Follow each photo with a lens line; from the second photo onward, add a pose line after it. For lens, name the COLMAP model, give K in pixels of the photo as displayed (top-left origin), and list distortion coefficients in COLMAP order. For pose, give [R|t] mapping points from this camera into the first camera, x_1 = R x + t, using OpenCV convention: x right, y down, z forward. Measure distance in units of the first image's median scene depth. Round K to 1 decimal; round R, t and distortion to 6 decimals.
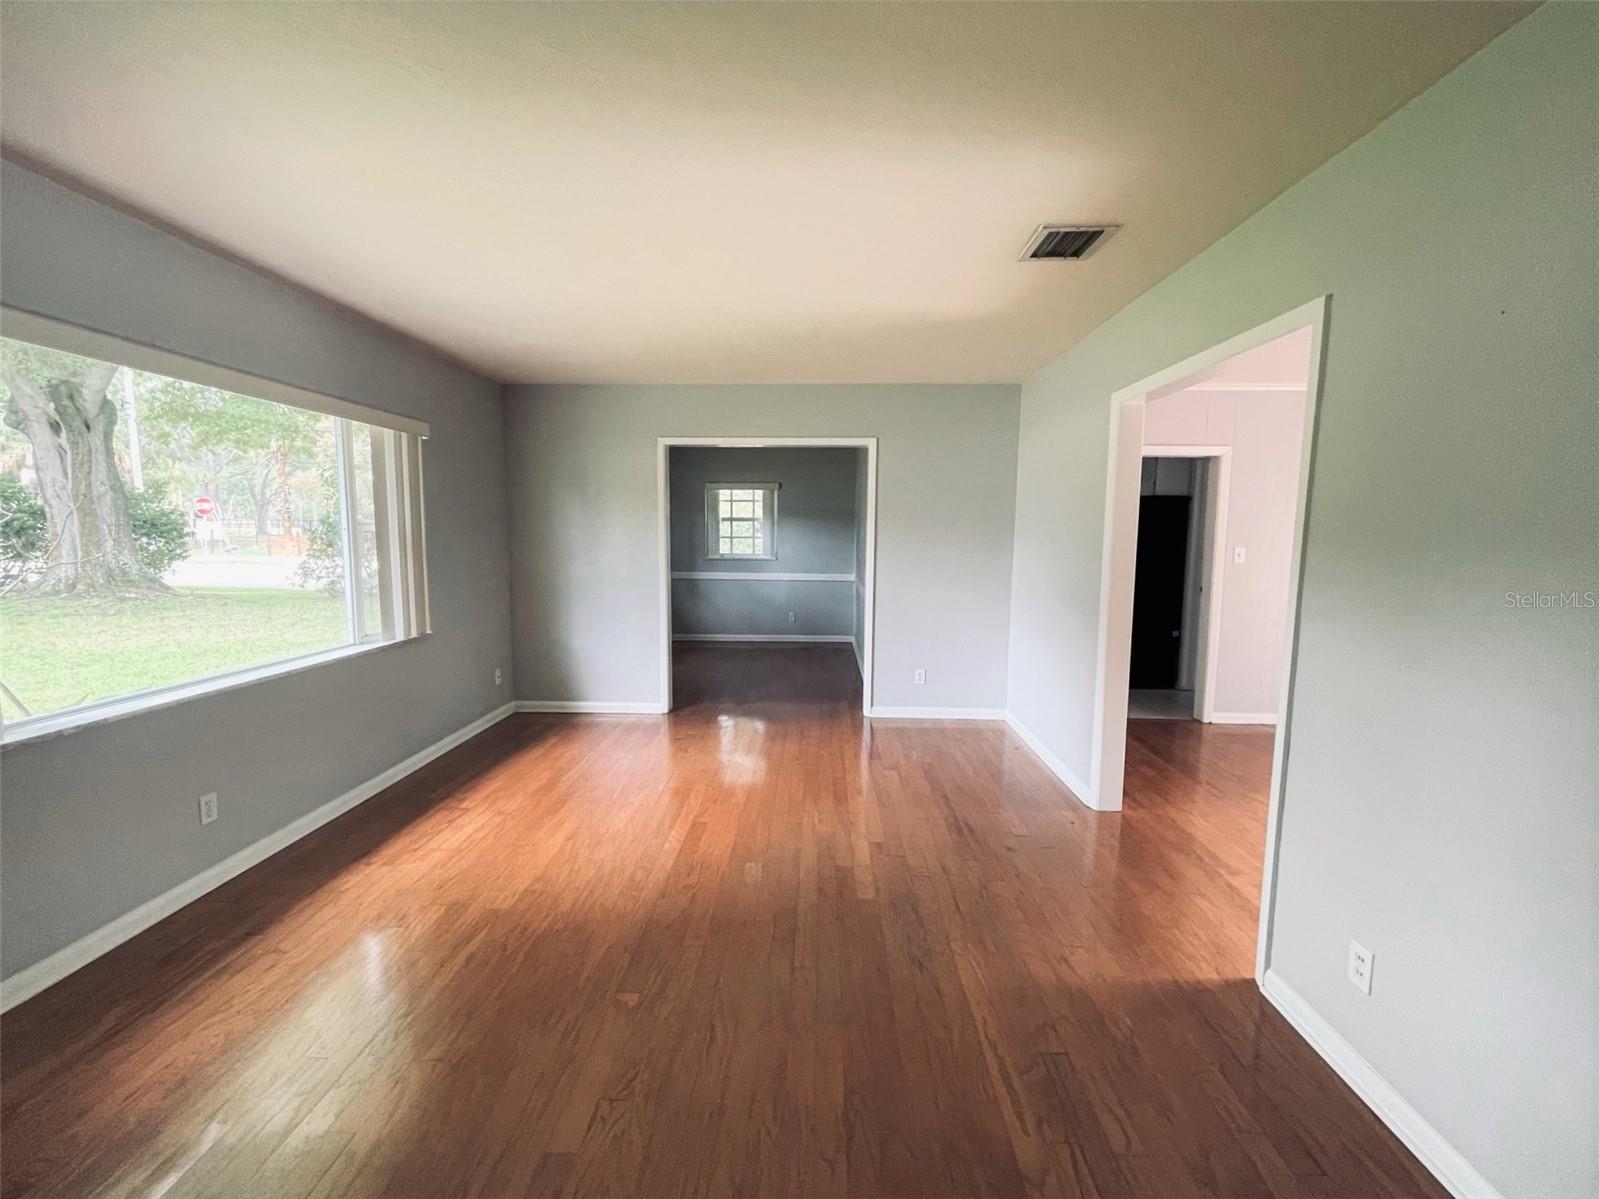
lens RADIAL K [[647.8, 0, 810.2], [0, 647.8, 601.9], [0, 0, 1]] dist [-0.000193, 0.000952]
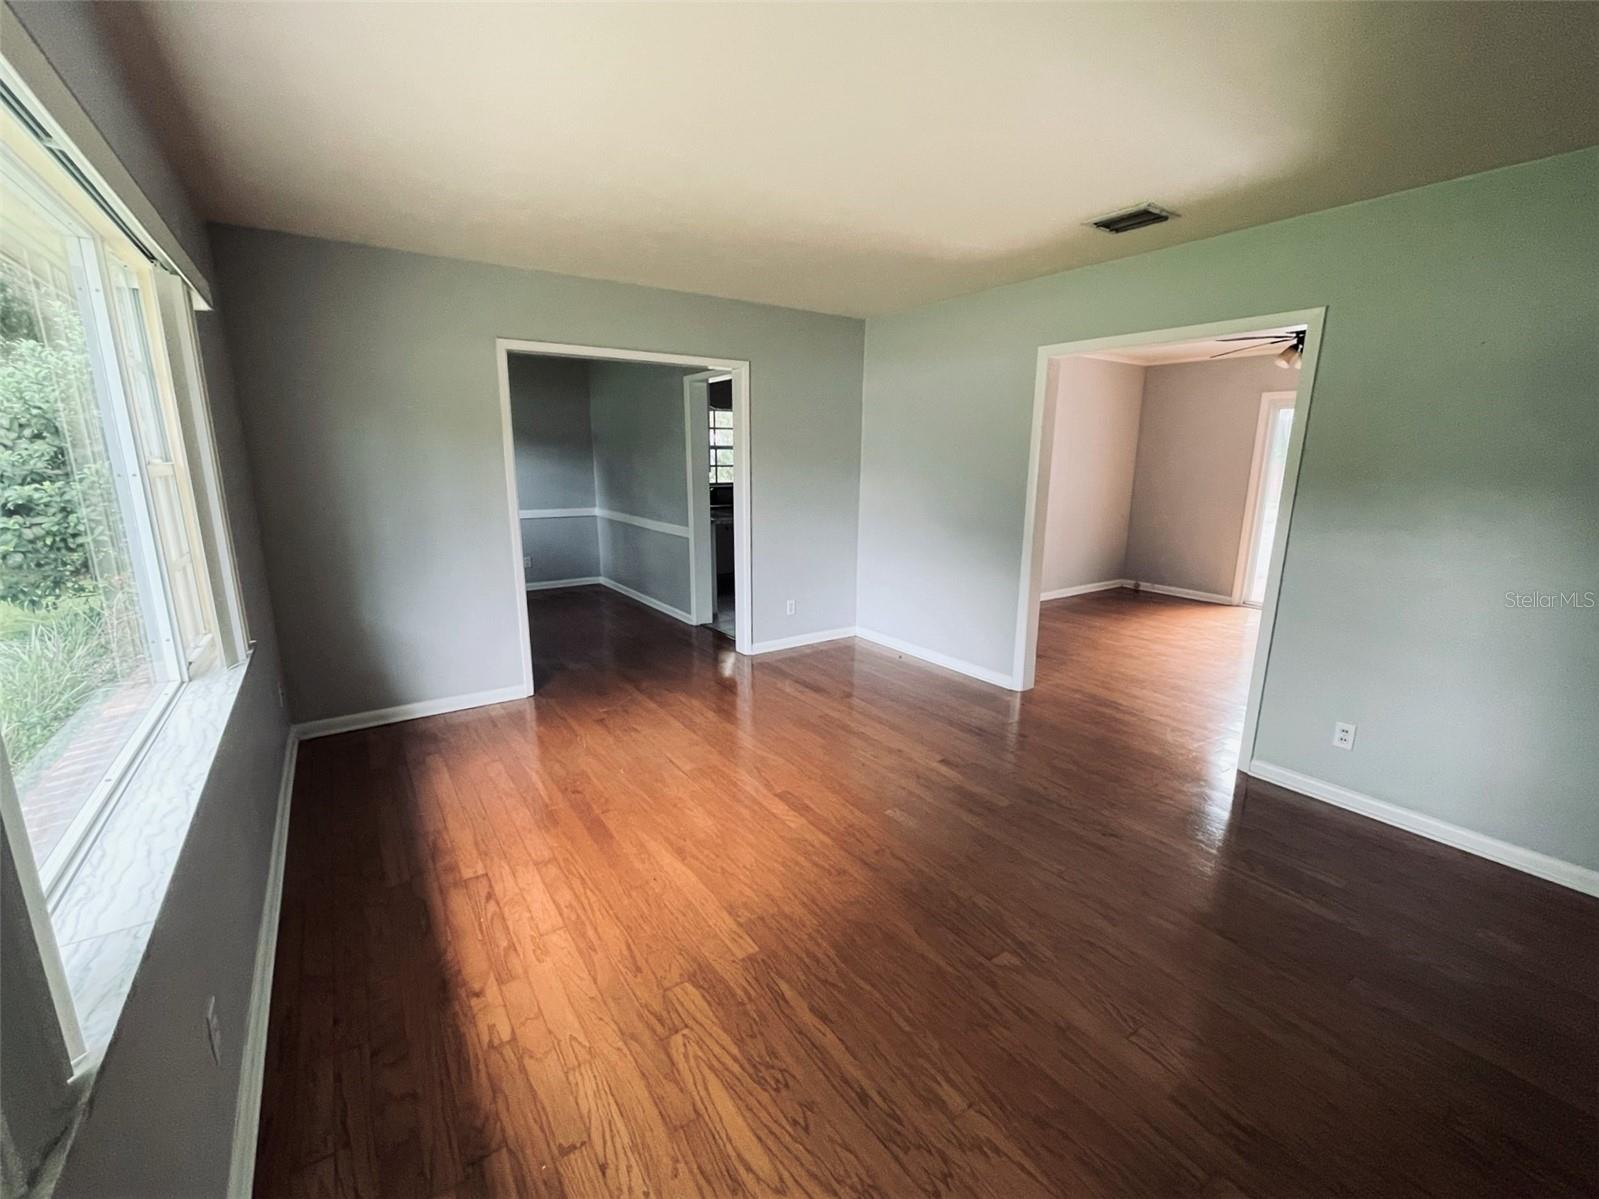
lens RADIAL K [[647.8, 0, 798.8], [0, 647.8, 597.0], [0, 0, 1]] dist [-0.000193, 0.000952]
pose [[0.812956, -0.128928, 0.567874, -0.659452], [0.065082, 0.989189, 0.131412, -0.055577], [-0.578677, -0.069874, 0.812558, 0.267904]]
